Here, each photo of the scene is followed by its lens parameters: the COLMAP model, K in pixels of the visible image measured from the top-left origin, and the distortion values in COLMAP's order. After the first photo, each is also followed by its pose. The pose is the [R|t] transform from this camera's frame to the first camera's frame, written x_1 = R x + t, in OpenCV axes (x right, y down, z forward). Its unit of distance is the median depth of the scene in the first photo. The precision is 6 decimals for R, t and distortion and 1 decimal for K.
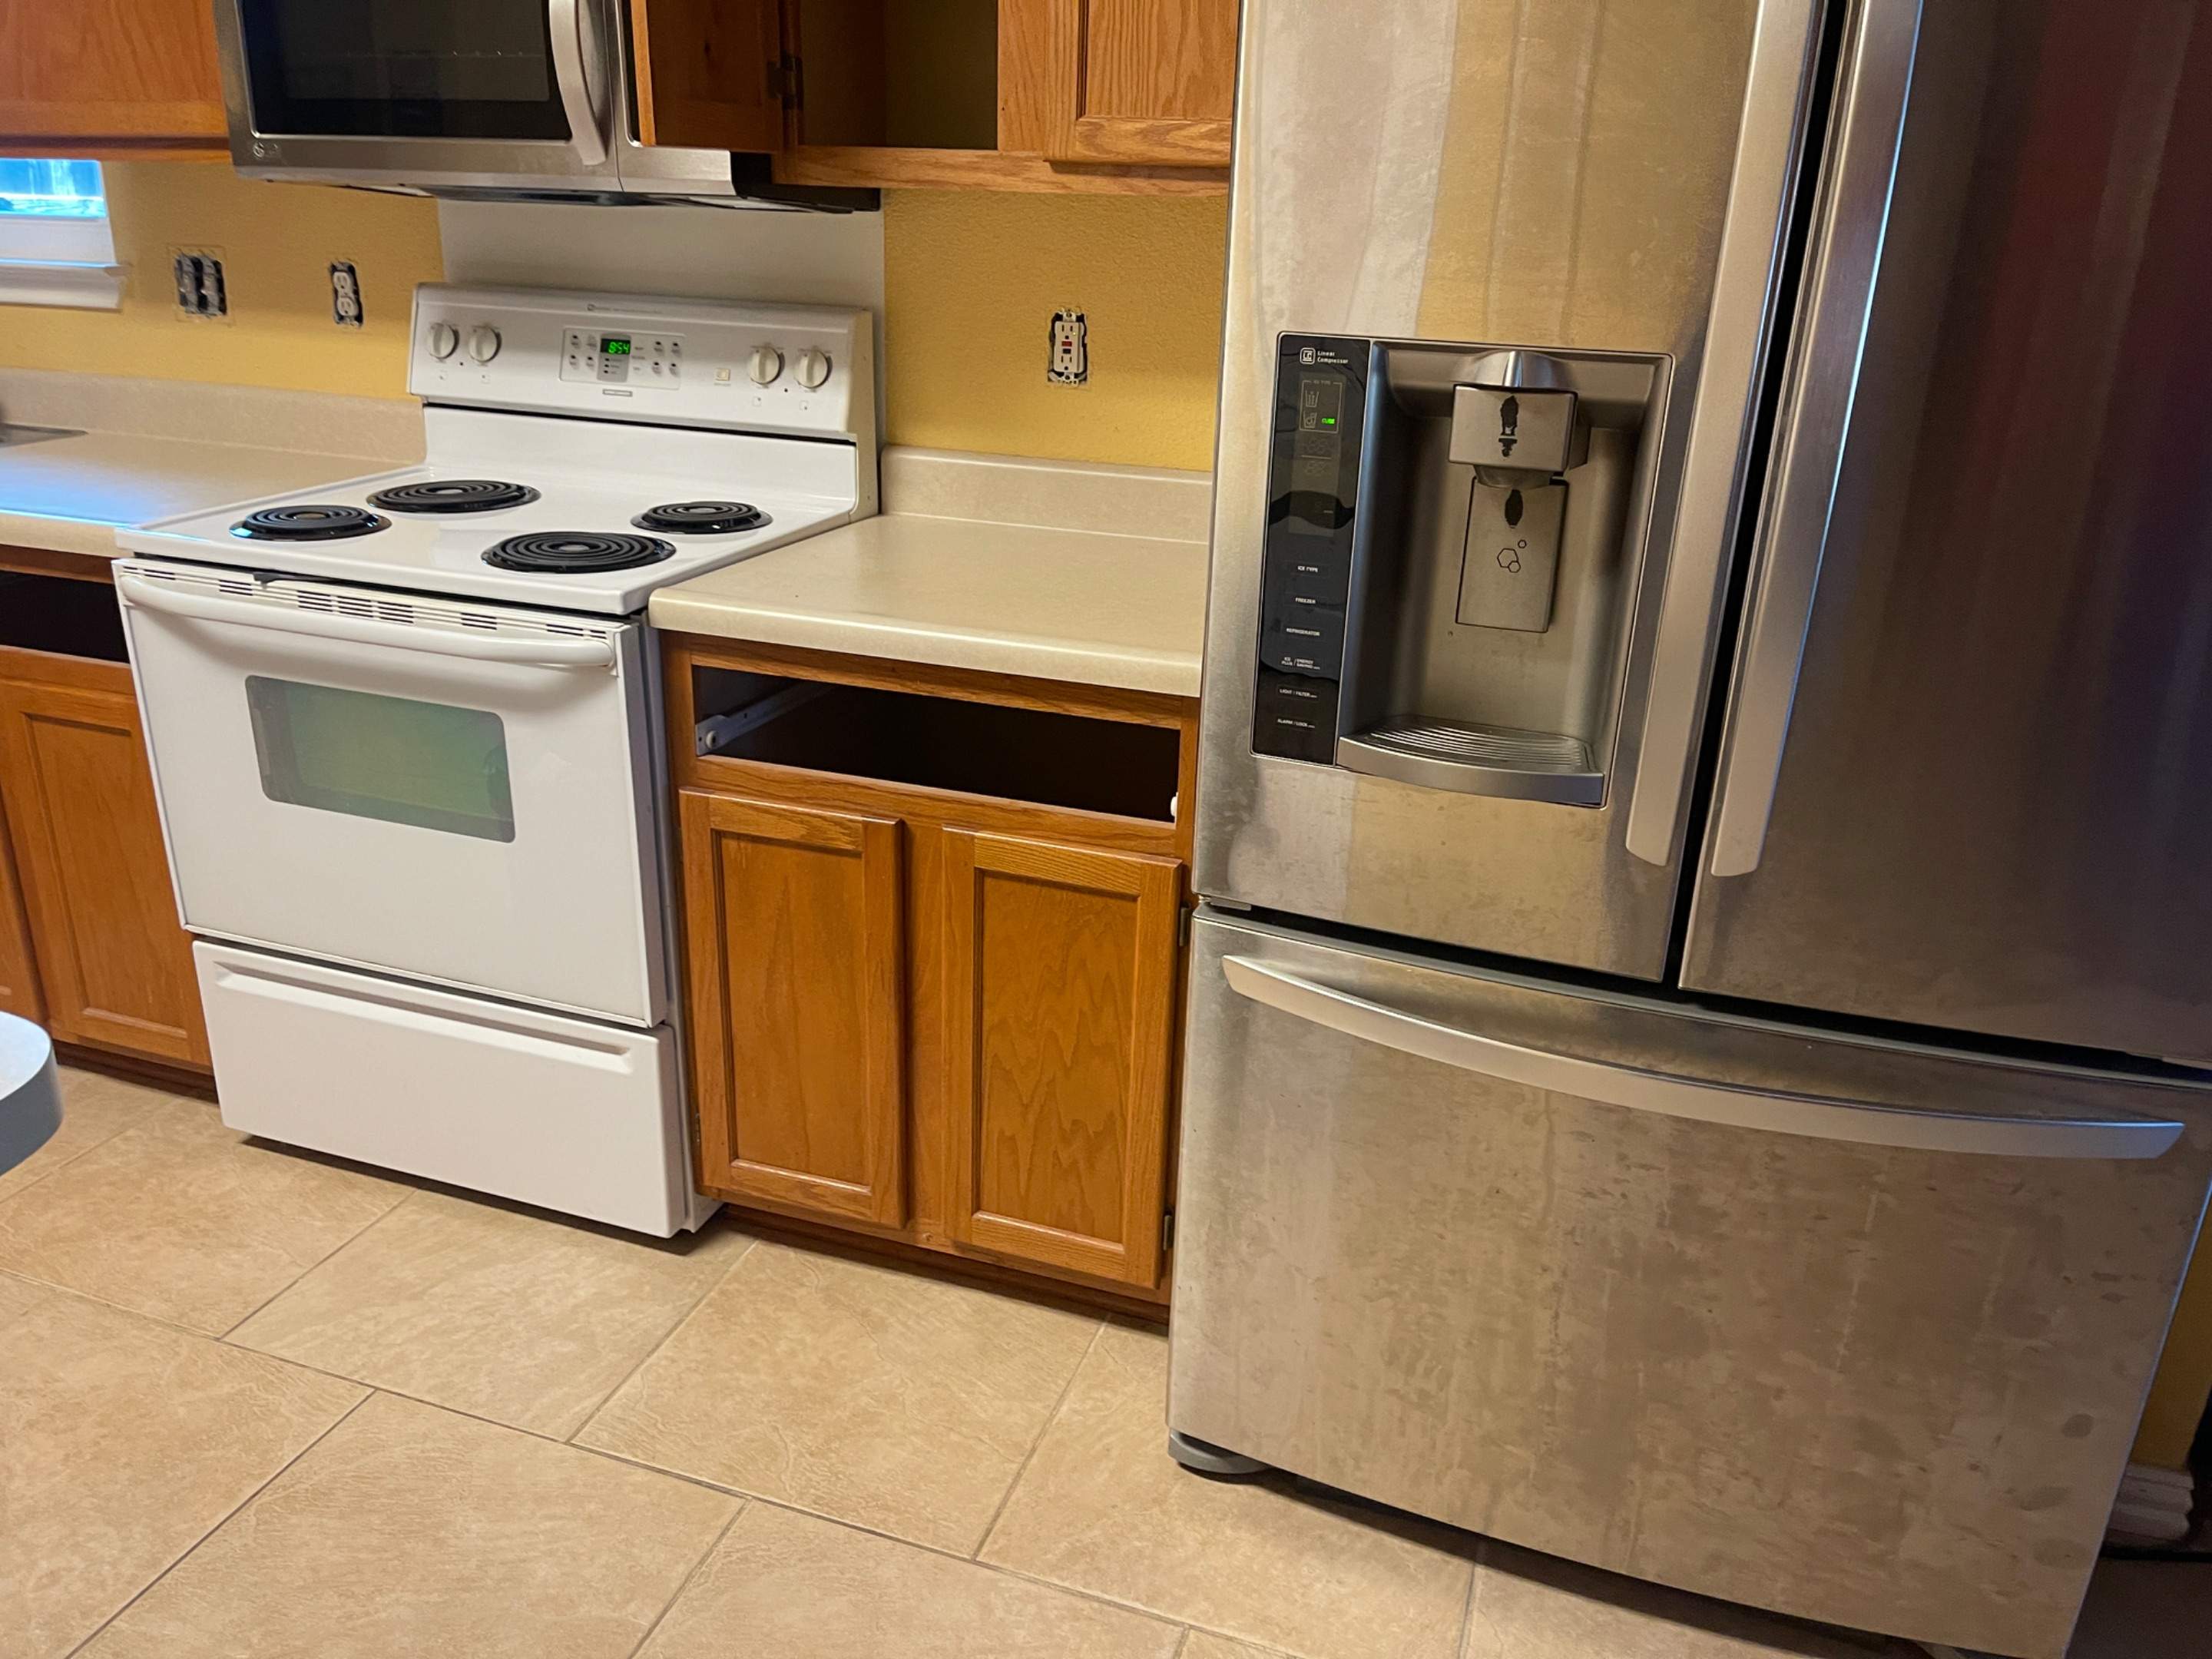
lens RADIAL K [[1657.9, 0, 1099.9], [0, 1657.9, 820.9], [0, 0, 1]] dist [0.076562, -0.102483]
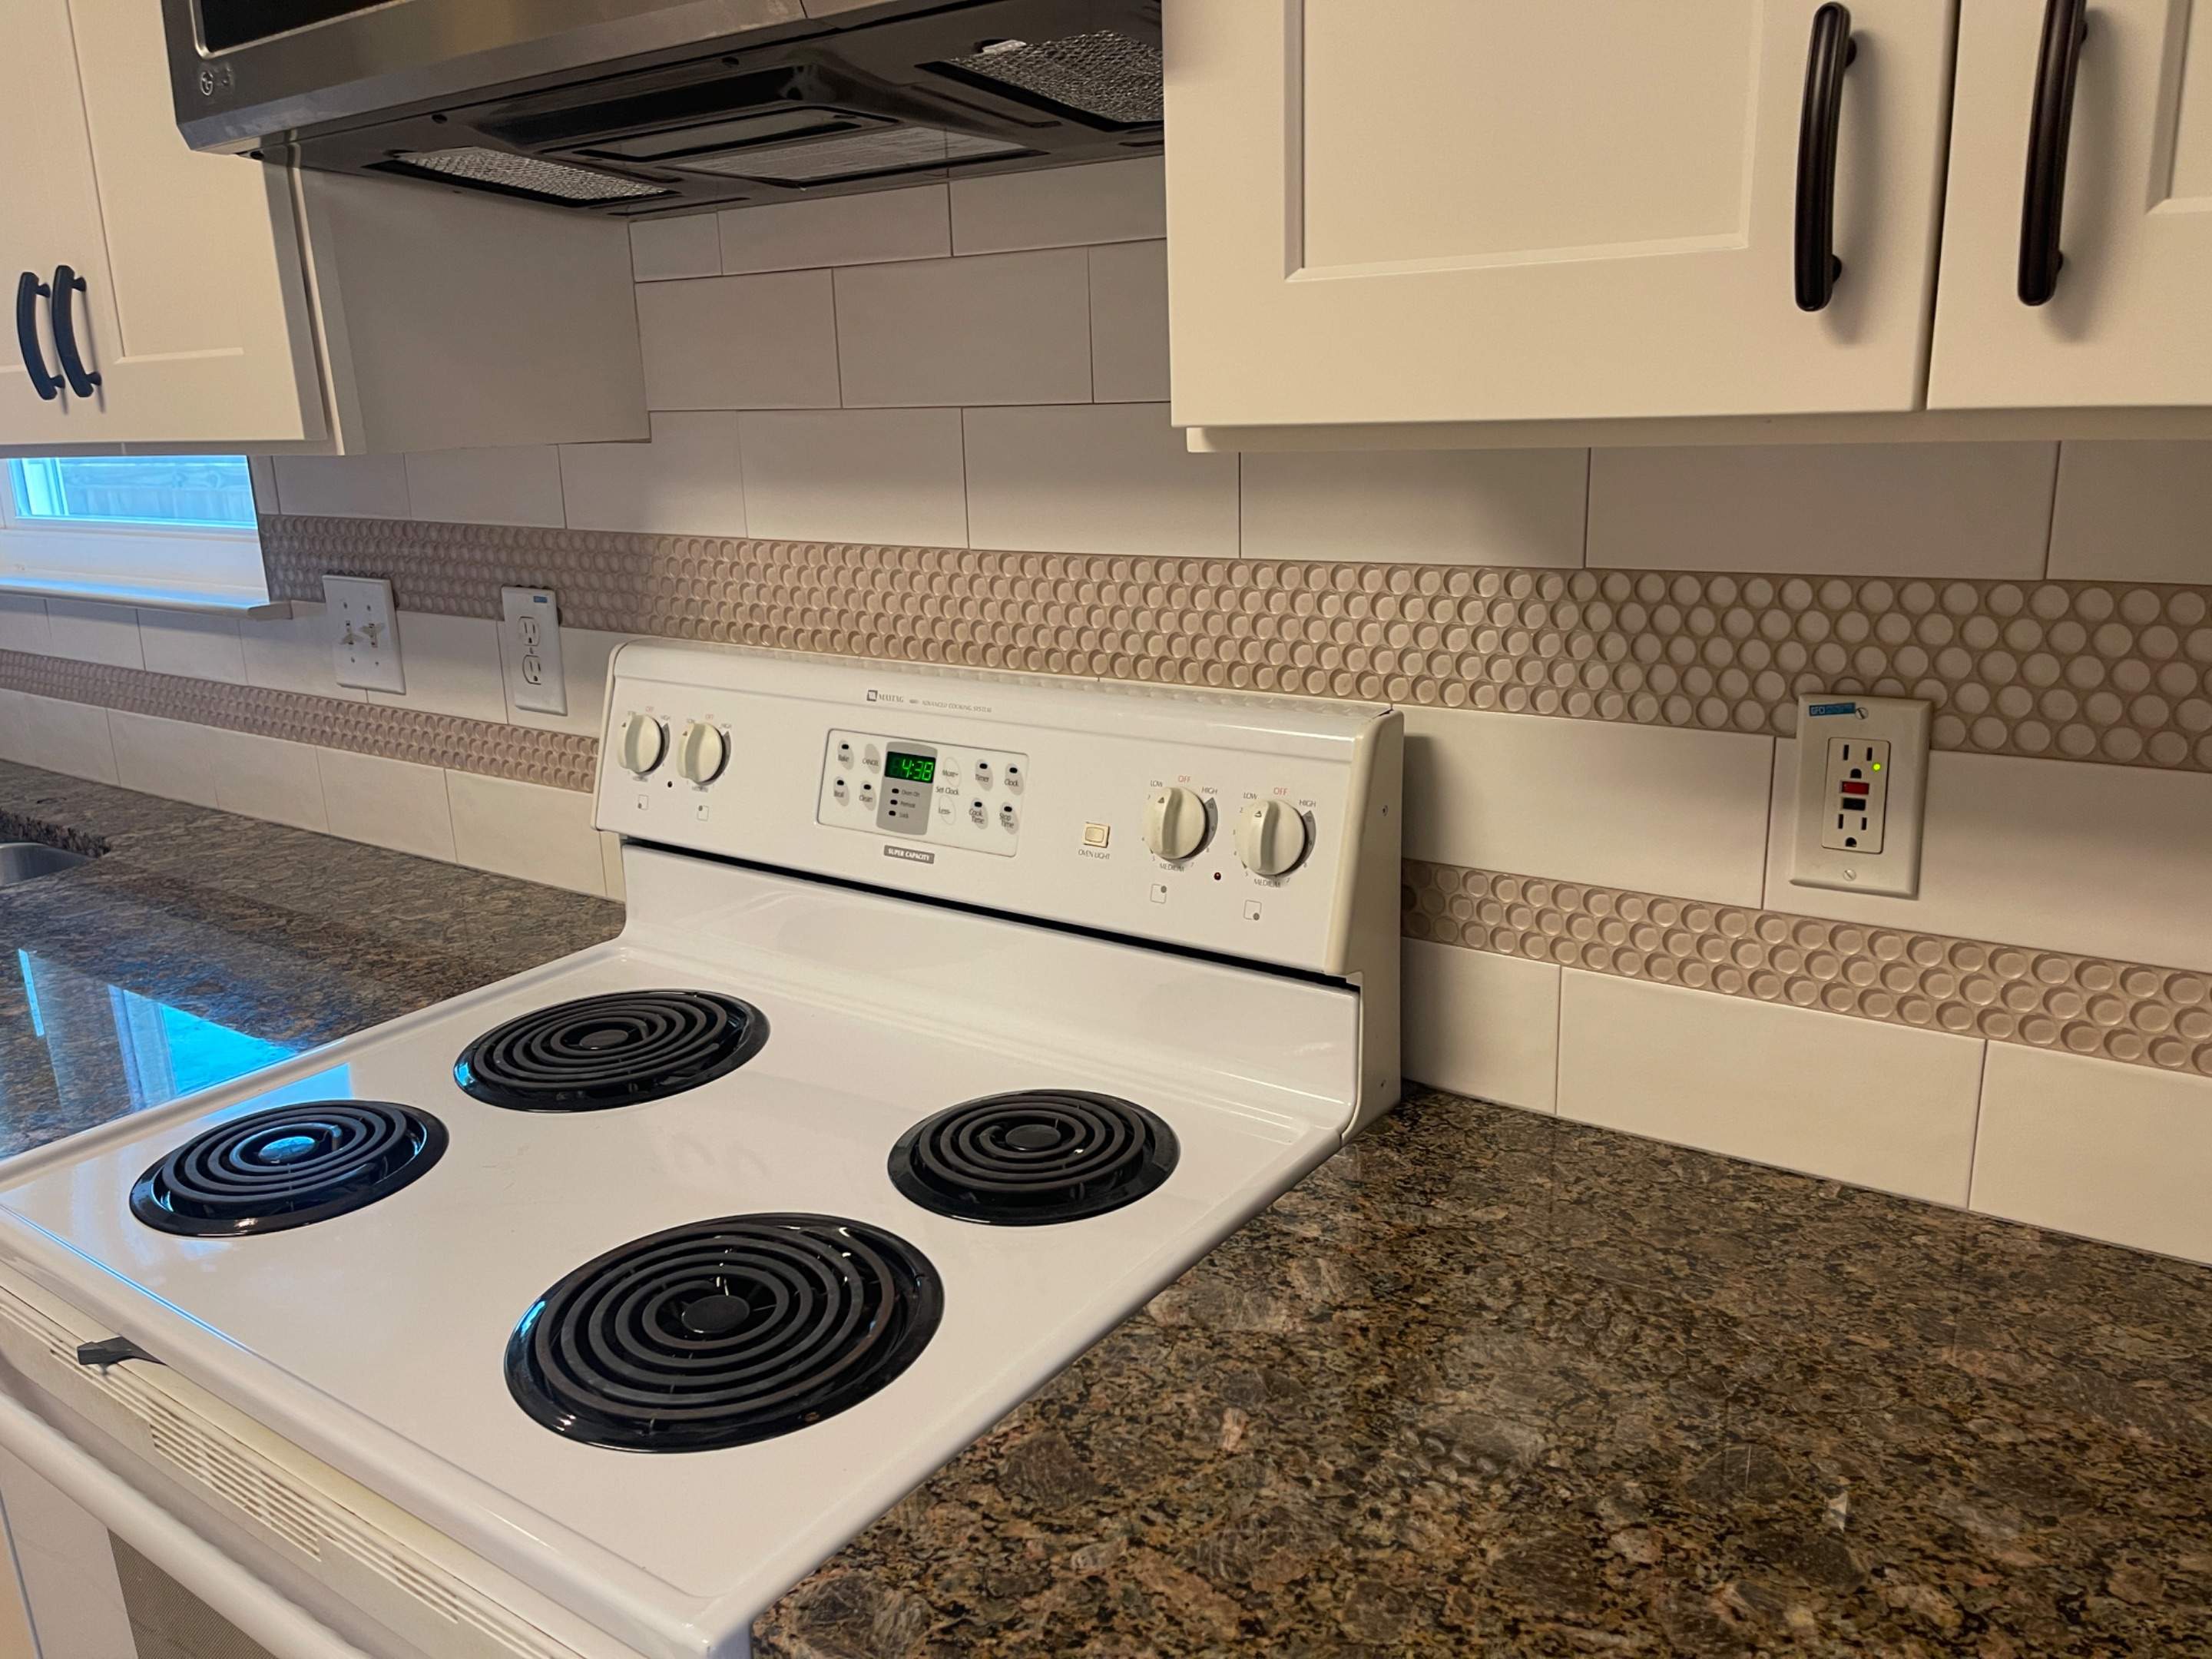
lens RADIAL K [[1657.9, 0, 1098.5], [0, 1657.9, 818.9], [0, 0, 1]] dist [0.076562, -0.102483]
pose [[0.962673, 0.012807, -0.270363, -0.104404], [-0.041182, 0.994181, -0.099540, -0.255280], [0.267515, 0.106959, 0.957599, 0.602423]]
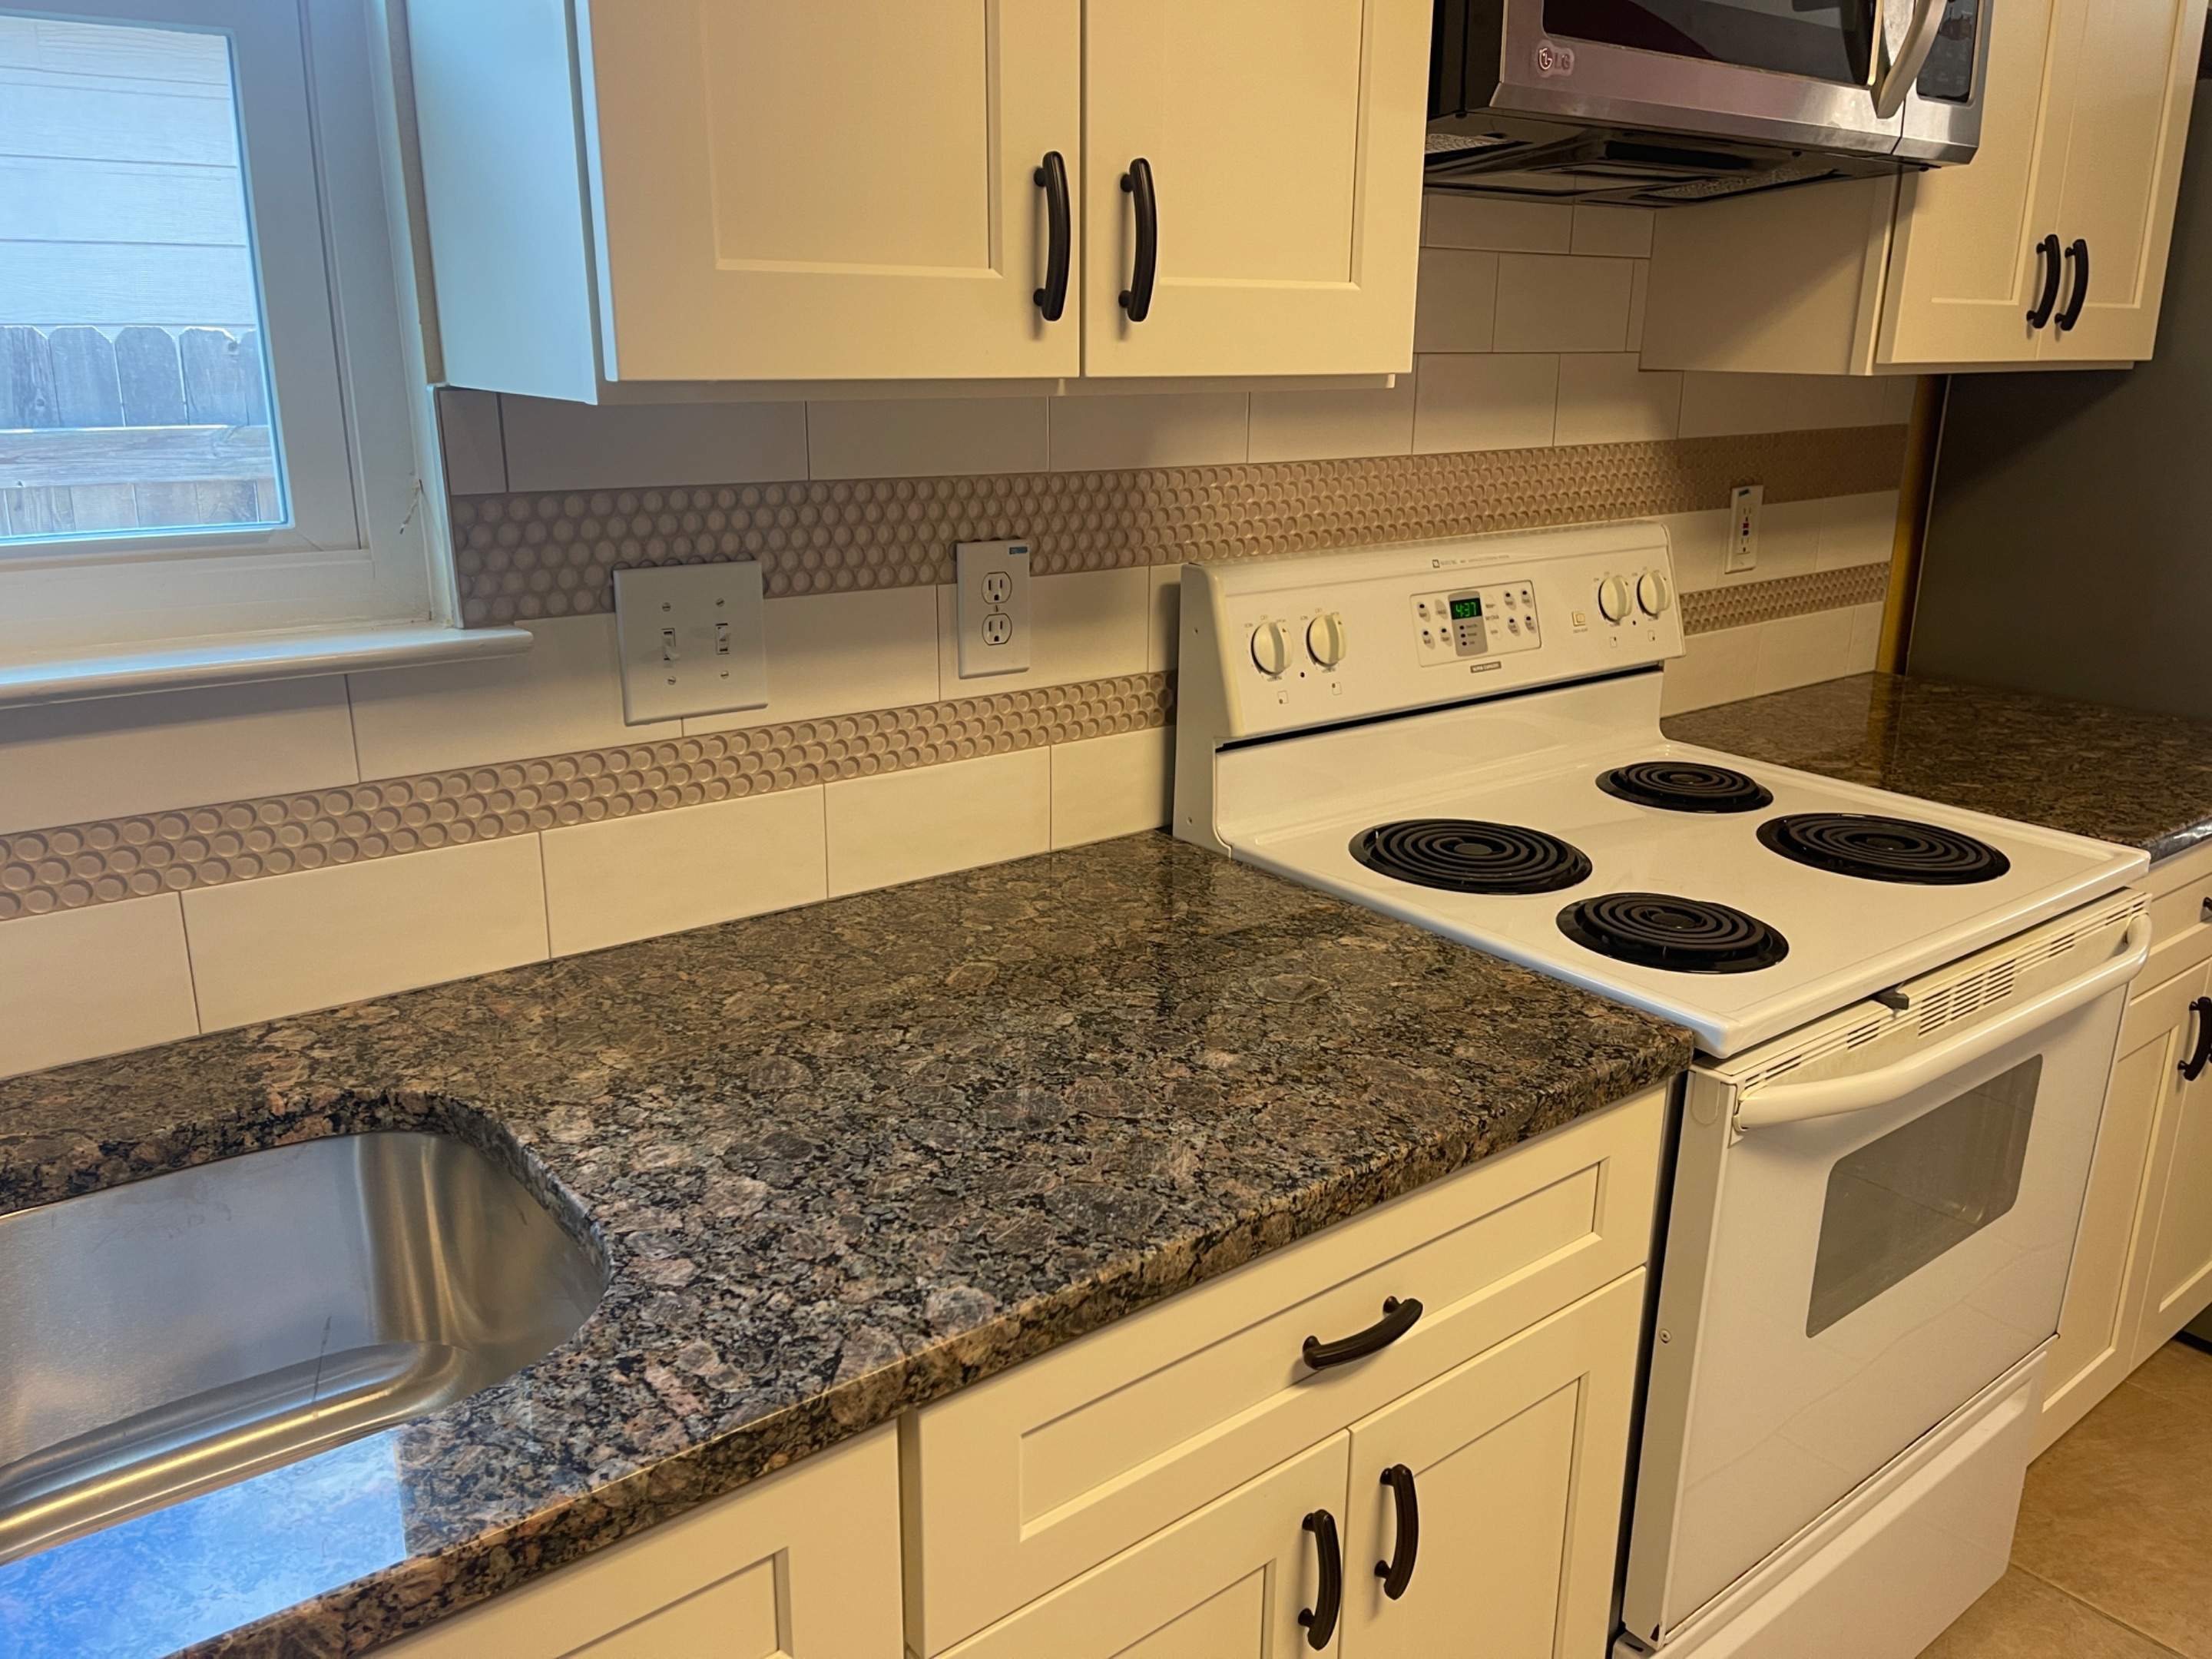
lens RADIAL K [[1657.9, 0, 1090.7], [0, 1657.9, 832.8], [0, 0, 1]] dist [0.076562, -0.102483]
pose [[0.542612, -0.261850, 0.798127, -1.180515], [0.305789, 0.946549, 0.102652, -0.372220], [-0.782346, 0.188358, 0.593679, 0.831595]]
